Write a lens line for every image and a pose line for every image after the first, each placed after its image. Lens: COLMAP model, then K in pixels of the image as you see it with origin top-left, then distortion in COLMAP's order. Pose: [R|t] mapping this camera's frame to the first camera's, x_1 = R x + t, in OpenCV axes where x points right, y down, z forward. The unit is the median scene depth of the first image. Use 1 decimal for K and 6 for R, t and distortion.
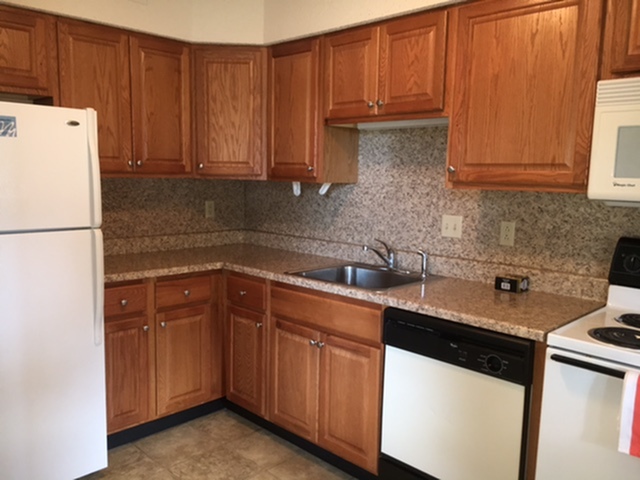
lens RADIAL K [[540.5, 0, 321.2], [0, 540.5, 240.0], [0, 0, 1]] dist [0.046549, -0.055502]
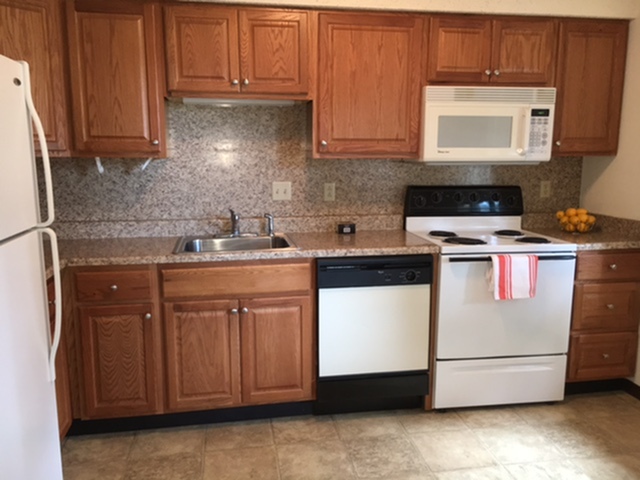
lens RADIAL K [[540.5, 0, 322.0], [0, 540.5, 239.7], [0, 0, 1]] dist [0.046549, -0.055502]
pose [[0.581392, -0.151734, 0.799350, -0.709513], [0.110340, 0.988084, 0.107306, -0.039006], [-0.806107, 0.025813, 0.591207, 0.234998]]
